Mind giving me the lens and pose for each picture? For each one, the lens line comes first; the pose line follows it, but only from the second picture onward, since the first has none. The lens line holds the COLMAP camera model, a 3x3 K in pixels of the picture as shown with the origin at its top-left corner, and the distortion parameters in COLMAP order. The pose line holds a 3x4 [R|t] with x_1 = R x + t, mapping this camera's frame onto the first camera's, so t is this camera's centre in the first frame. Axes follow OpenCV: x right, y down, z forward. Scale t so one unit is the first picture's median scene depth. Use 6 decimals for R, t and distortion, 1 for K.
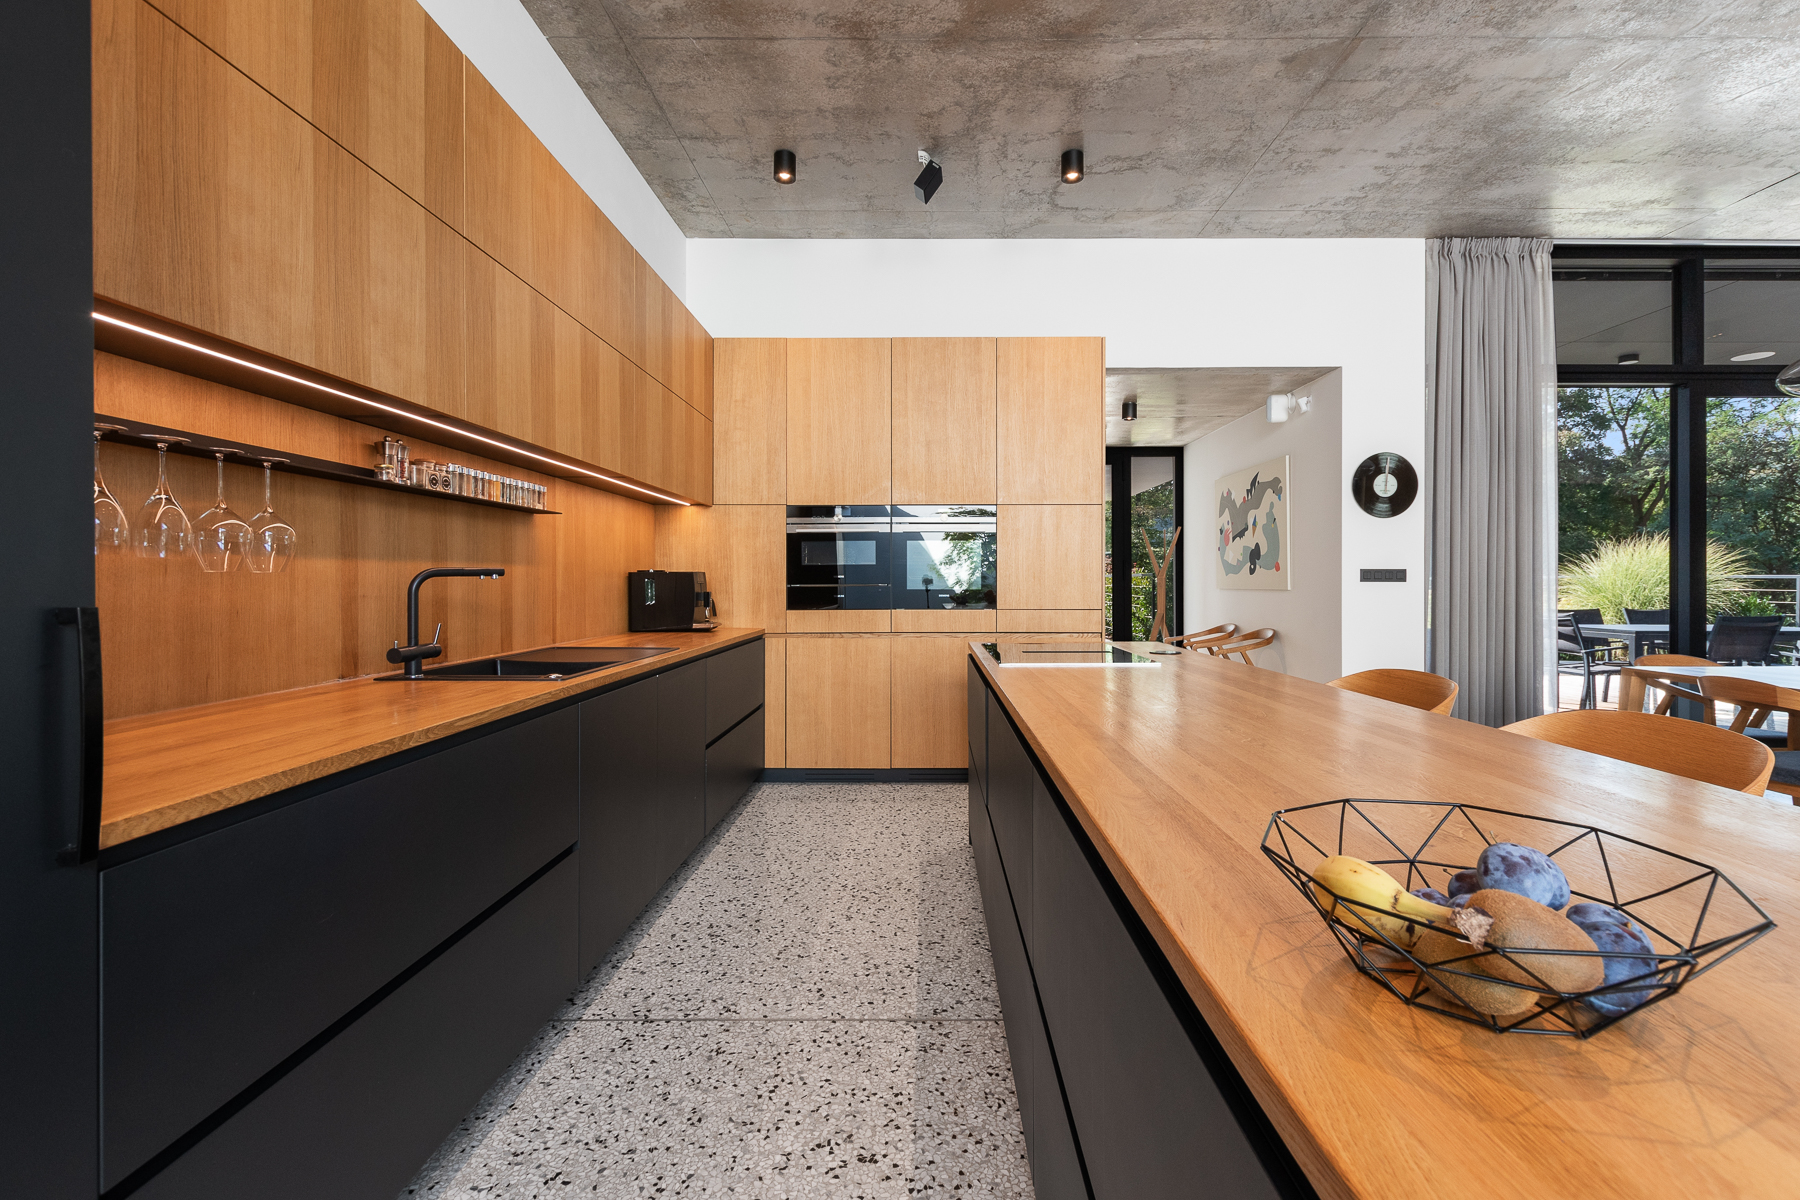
lens RADIAL K [[780.8, 0, 917.5], [0, 780.8, 584.0], [0, 0, 1]] dist [0.004807, -0.000032]
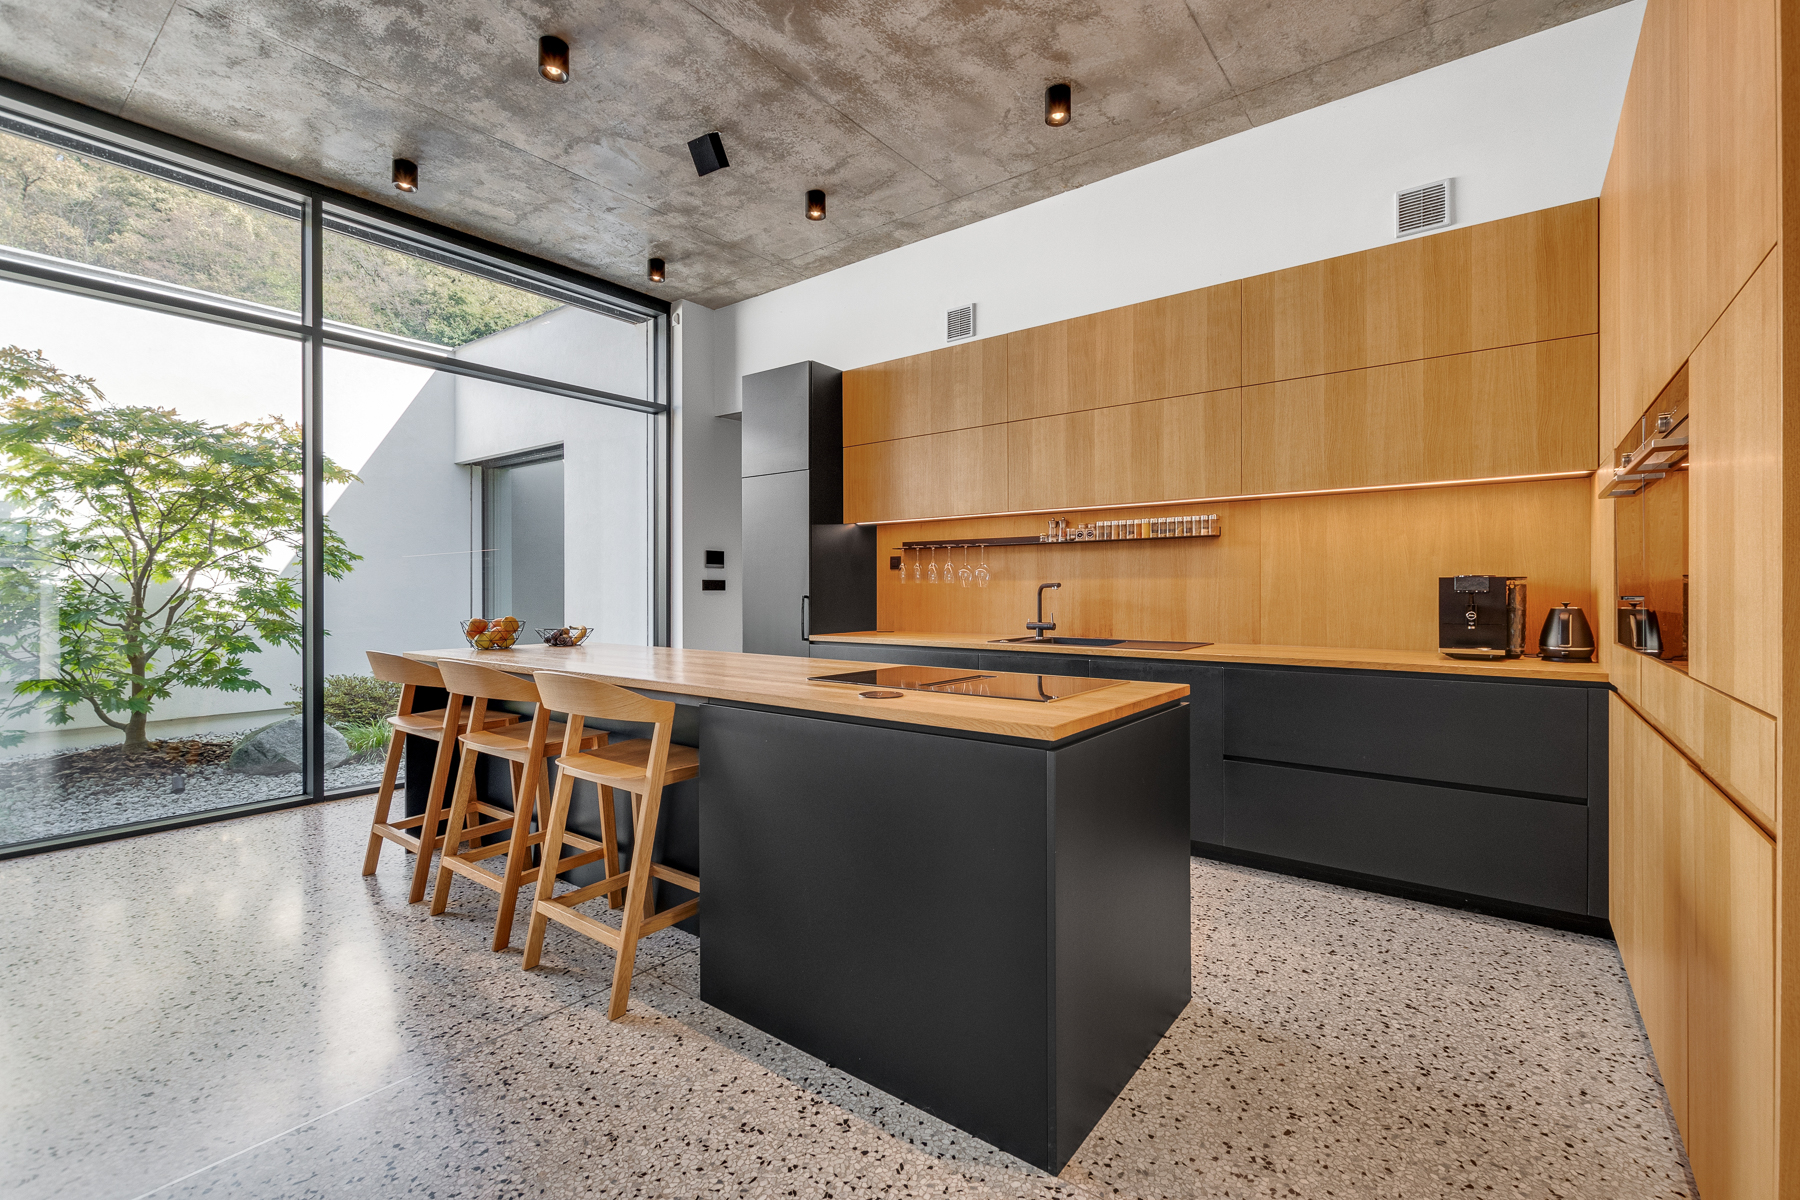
lens RADIAL K [[780.8, 0, 905.9], [0, 780.8, 594.9], [0, 0, 1]] dist [0.004807, -0.000032]
pose [[-0.592415, 0.005928, -0.805611, 0.577845], [-0.002318, 0.999956, 0.009063, -0.004602], [0.805629, 0.007236, -0.592376, 0.940325]]
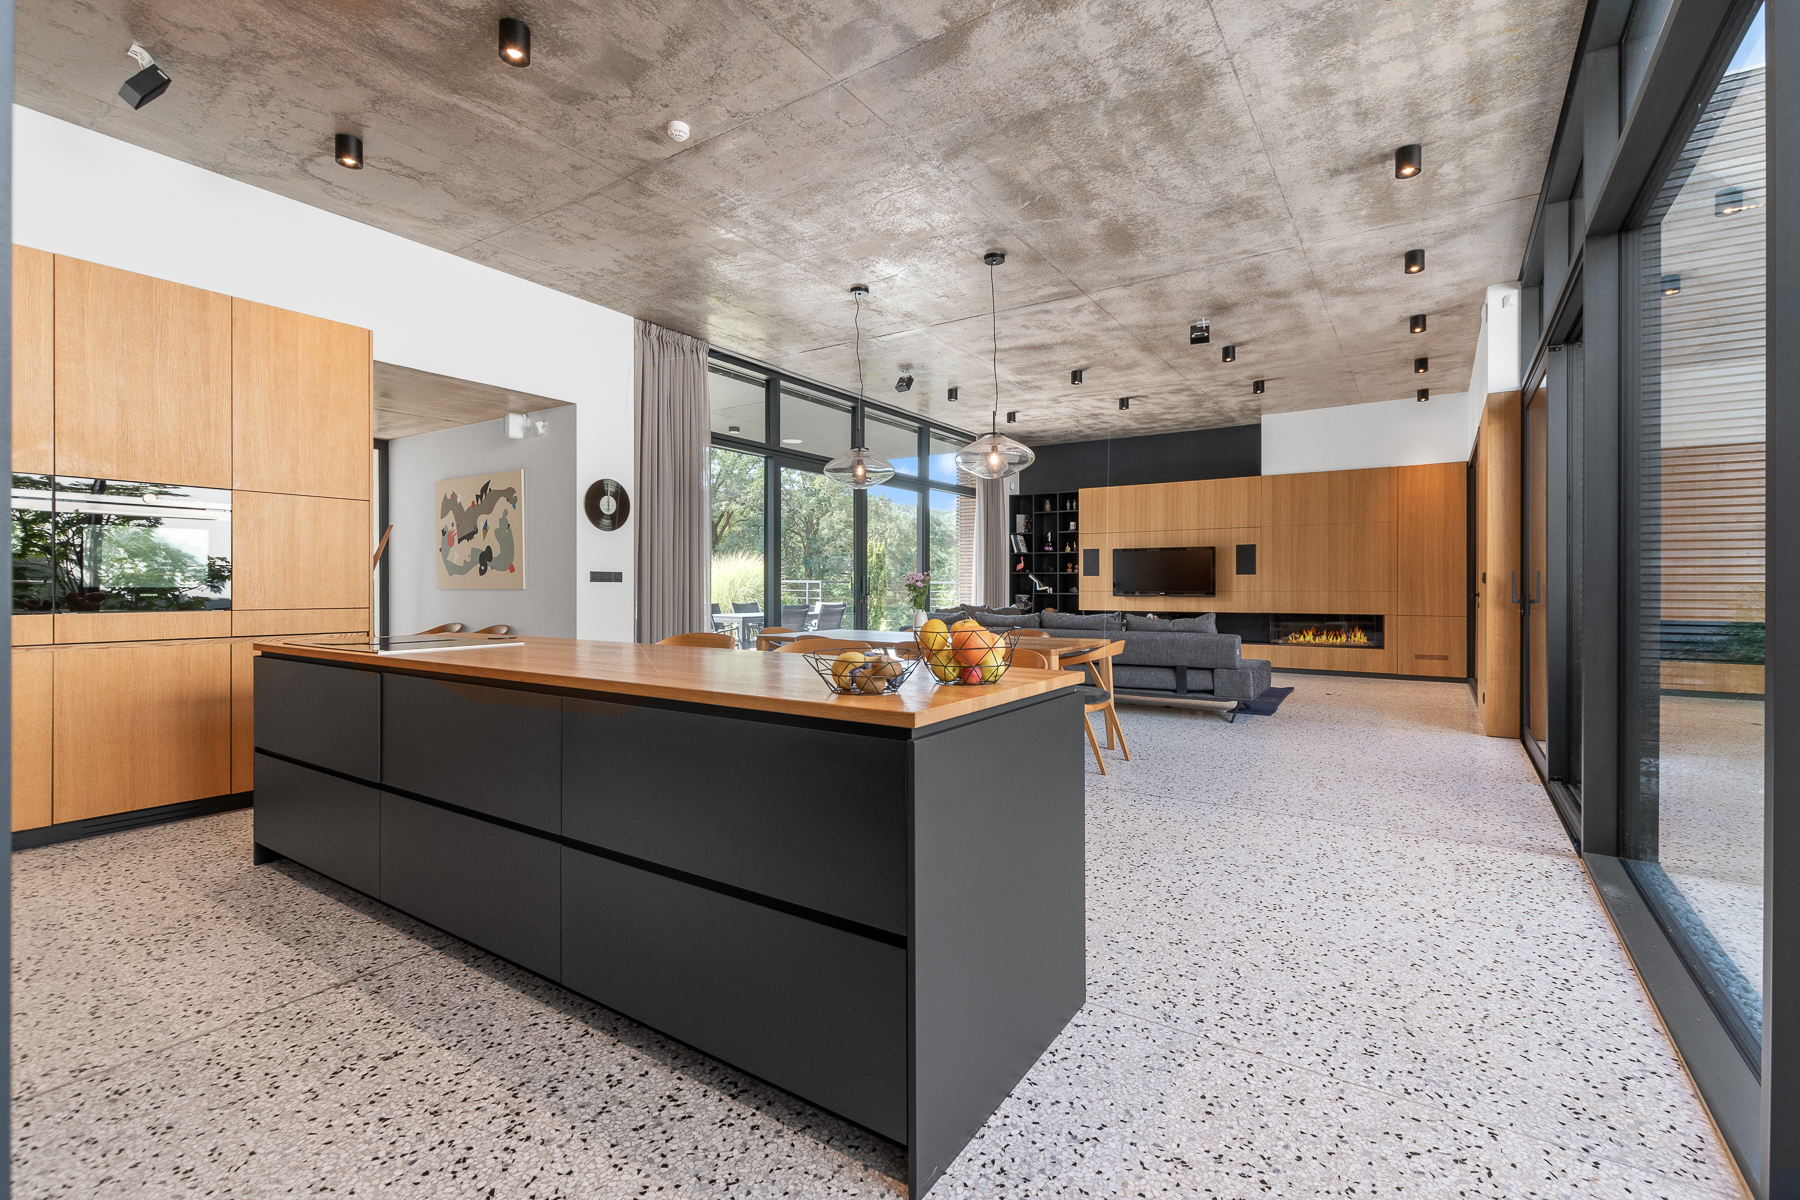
lens RADIAL K [[780.8, 0, 917.9], [0, 780.8, 586.1], [0, 0, 1]] dist [0.004807, -0.000032]
pose [[0.539043, 0.000898, 0.842278, -0.217656], [0.001601, 0.999997, -0.002090, 0.008354], [-0.842277, 0.002475, 0.539039, -0.107989]]
